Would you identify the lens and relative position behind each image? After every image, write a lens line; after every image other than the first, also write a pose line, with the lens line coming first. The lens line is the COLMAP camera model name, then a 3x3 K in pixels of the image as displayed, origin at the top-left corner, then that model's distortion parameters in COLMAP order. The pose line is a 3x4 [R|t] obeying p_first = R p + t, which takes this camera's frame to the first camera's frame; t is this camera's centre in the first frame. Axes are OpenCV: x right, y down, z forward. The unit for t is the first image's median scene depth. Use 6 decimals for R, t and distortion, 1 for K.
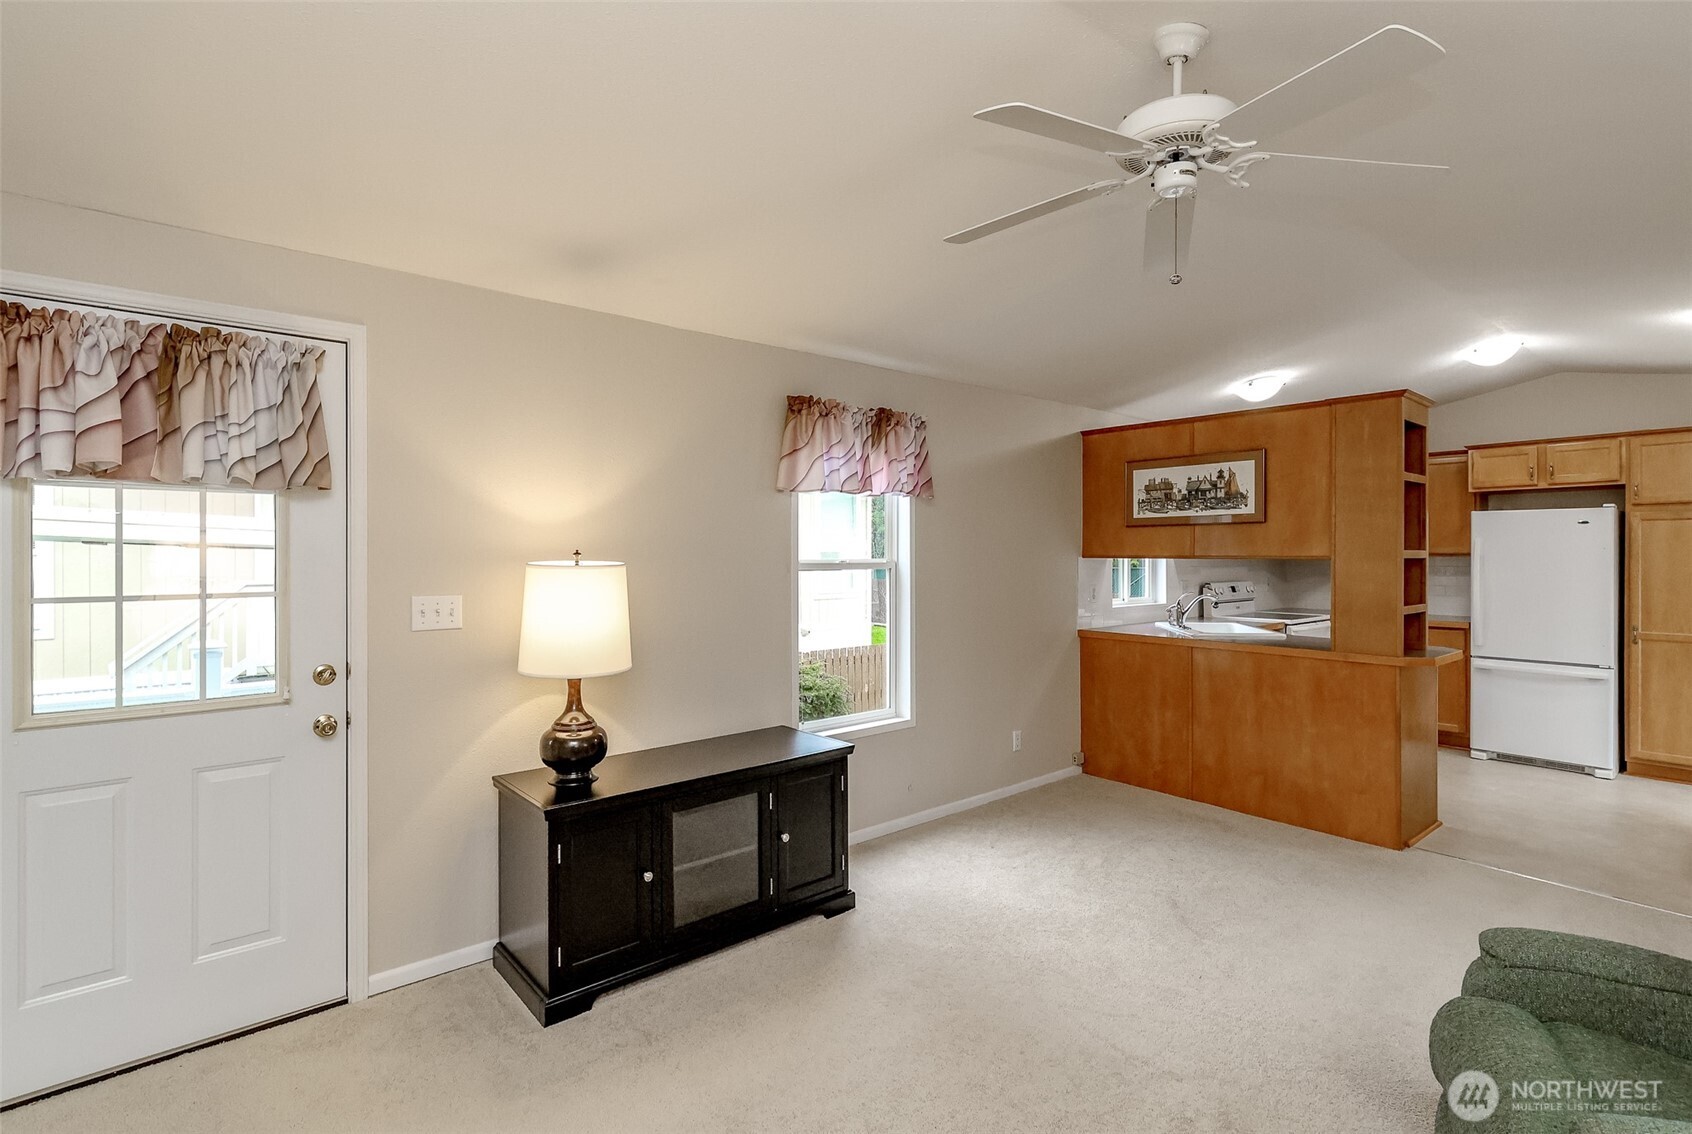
lens RADIAL K [[823.7, 0, 843.2], [0, 823.7, 551.5], [0, 0, 1]] dist [-0.001353, 0.000594]
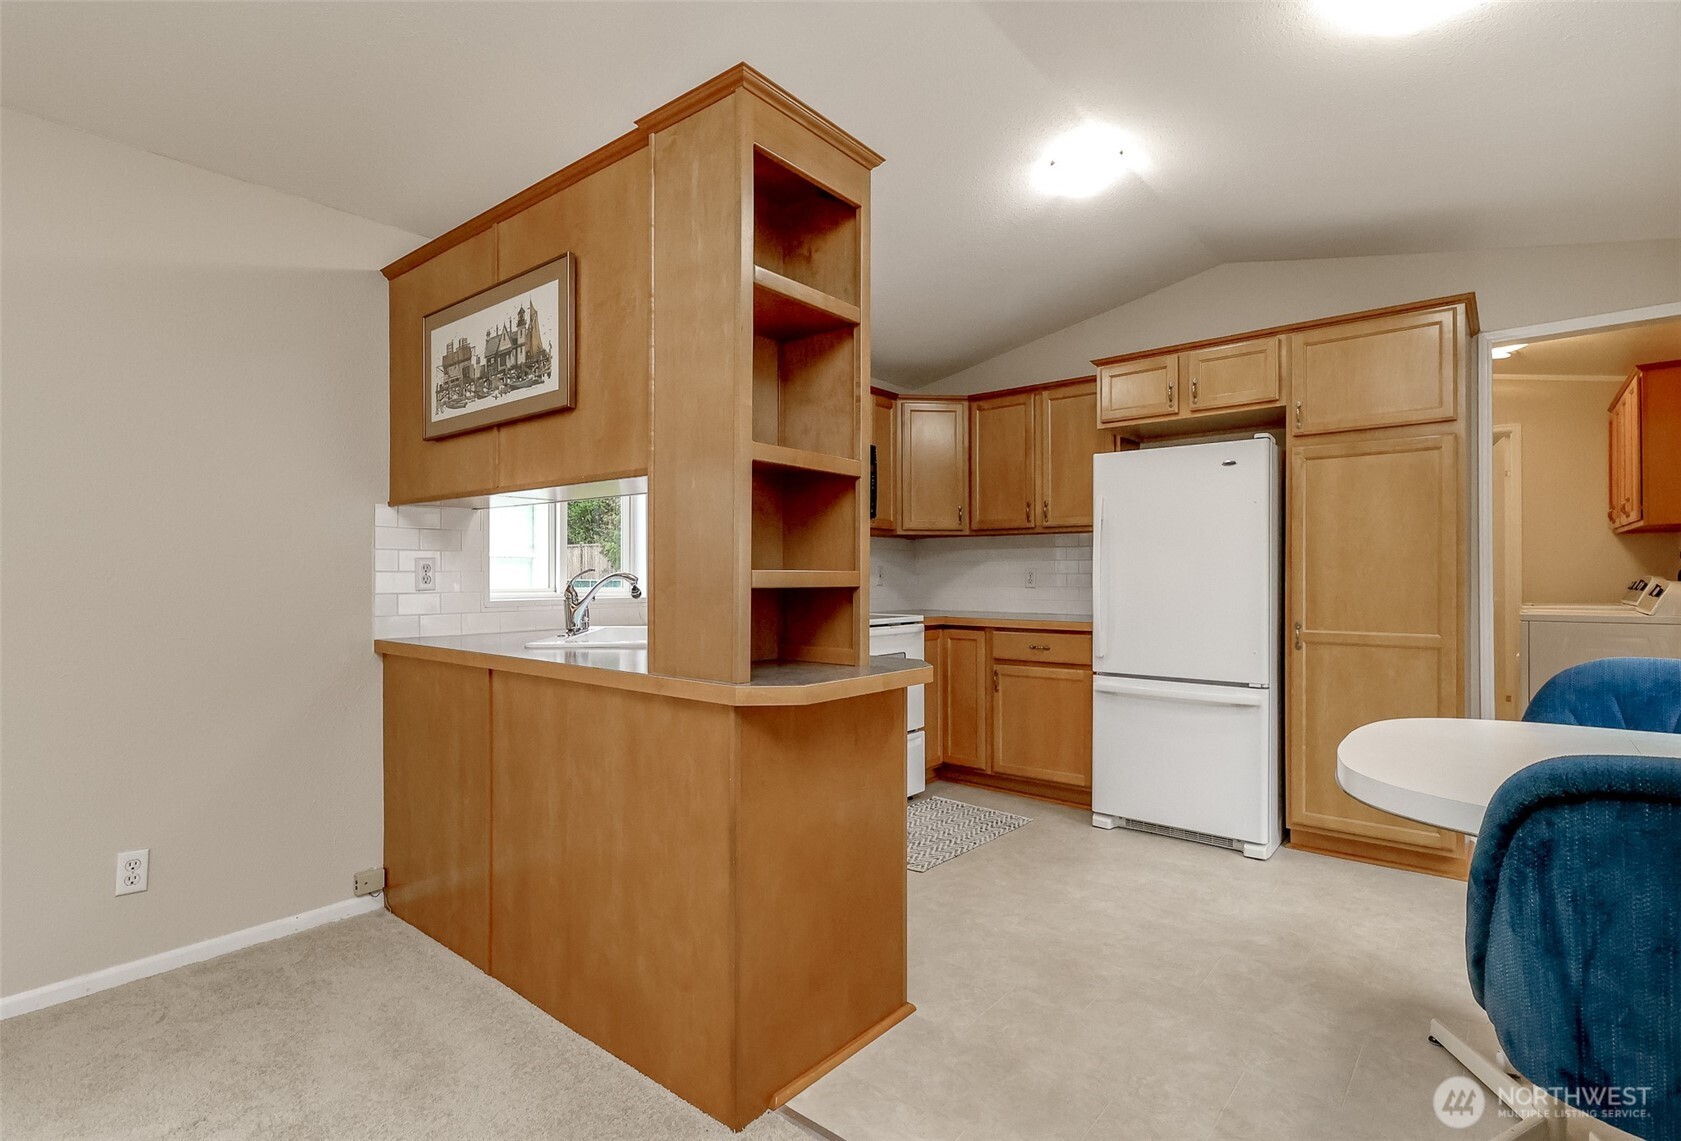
lens RADIAL K [[823.3, 0, 843.4], [0, 823.3, 572.0], [0, 0, 1]] dist [0.002929, -0.000008]
pose [[0.984279, 0.000428, 0.176622, 0.493312], [0.000126, 0.999995, -0.003123, 0.053114], [-0.176623, 0.003096, 0.984274, 0.421484]]
